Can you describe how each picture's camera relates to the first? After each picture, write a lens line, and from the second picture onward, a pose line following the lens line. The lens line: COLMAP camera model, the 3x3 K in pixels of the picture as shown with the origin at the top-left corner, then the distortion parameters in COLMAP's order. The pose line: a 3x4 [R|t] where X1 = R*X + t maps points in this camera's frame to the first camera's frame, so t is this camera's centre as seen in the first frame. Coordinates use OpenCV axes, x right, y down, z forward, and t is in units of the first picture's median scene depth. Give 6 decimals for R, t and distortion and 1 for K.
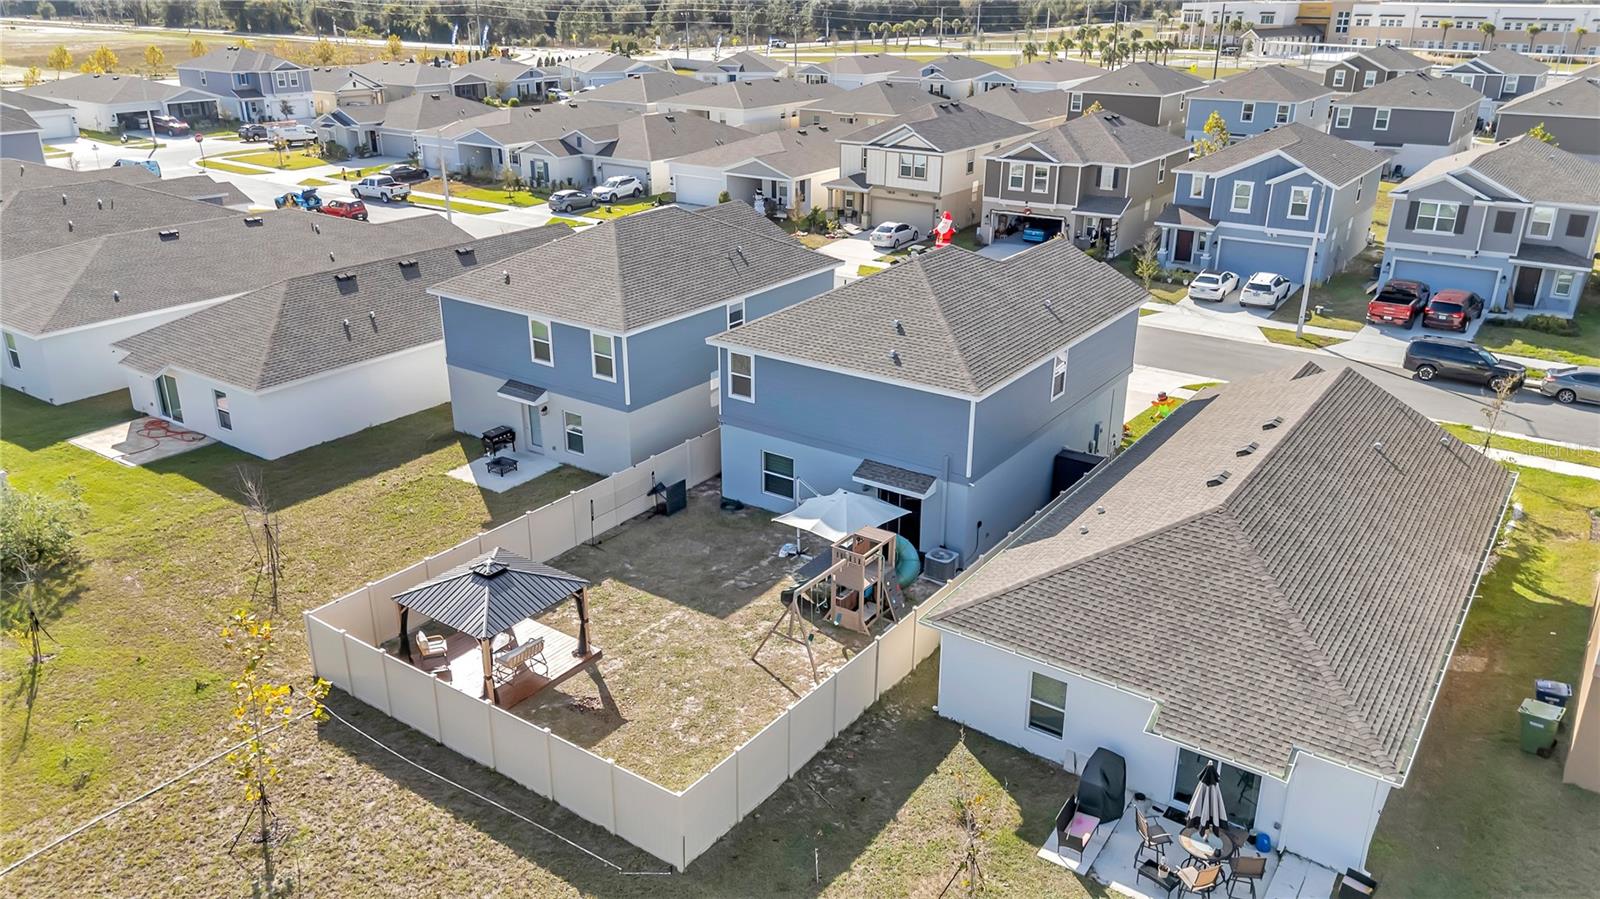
lens RADIAL K [[1178.7, 0, 802.3], [0, 1178.7, 450.7], [0, 0, 1]] dist [0.054074, -0.022628]
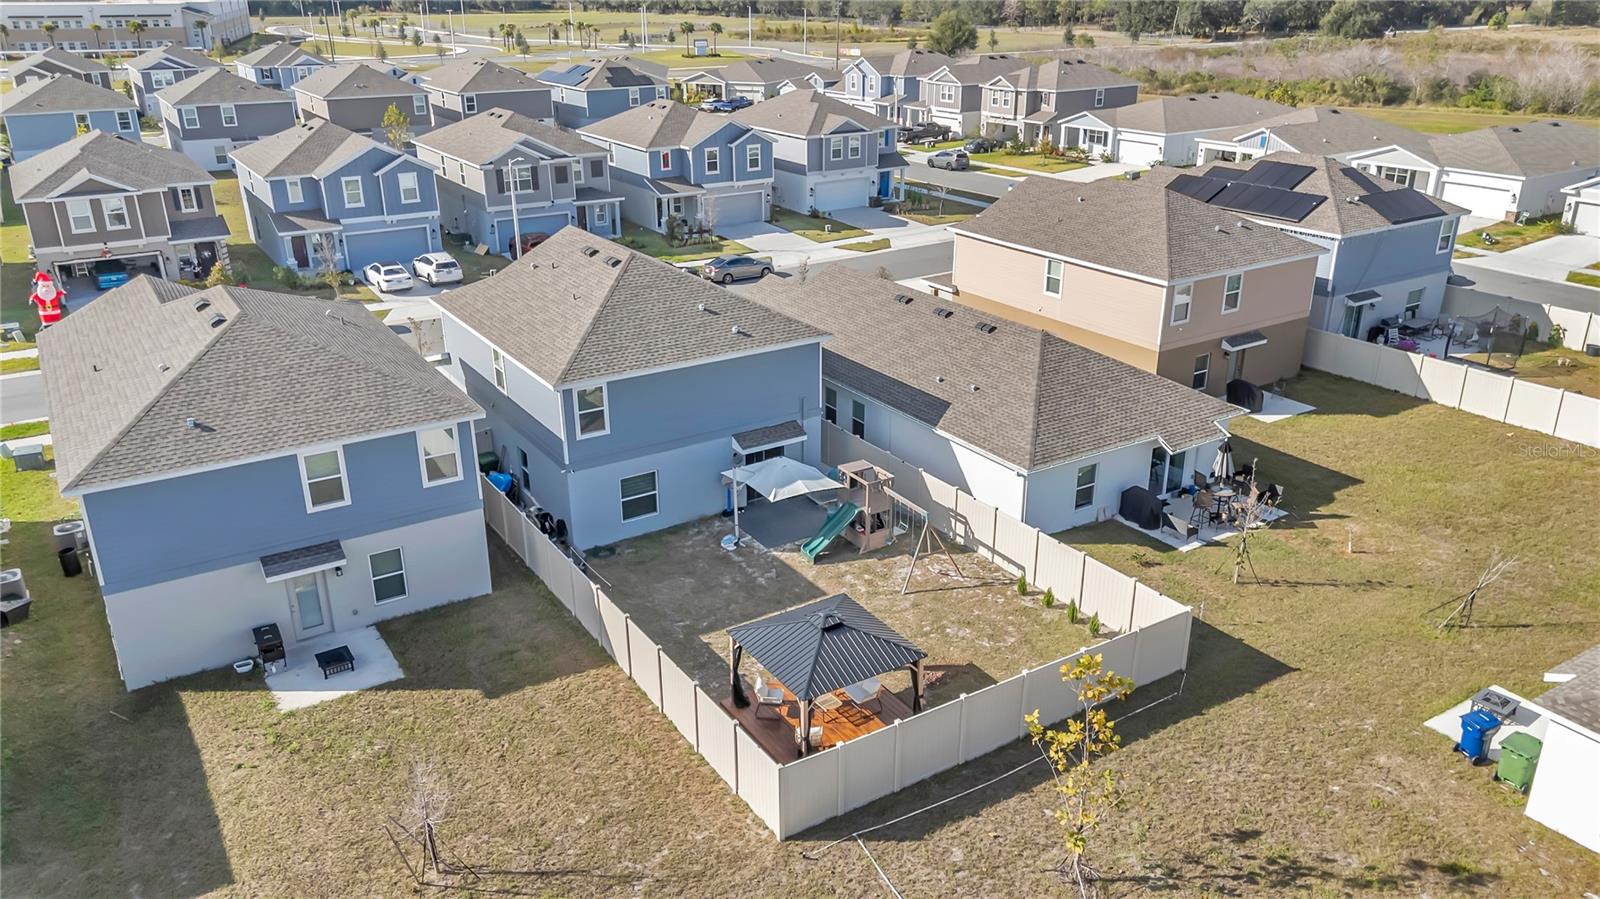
lens RADIAL K [[1178.7, 0, 801.3], [0, 1178.7, 445.1], [0, 0, 1]] dist [0.054074, -0.022628]
pose [[0.381440, -0.346793, 0.856877, -0.732646], [0.348105, 0.912611, 0.214391, -0.166650], [-0.856345, 0.216506, 0.468827, 0.395079]]
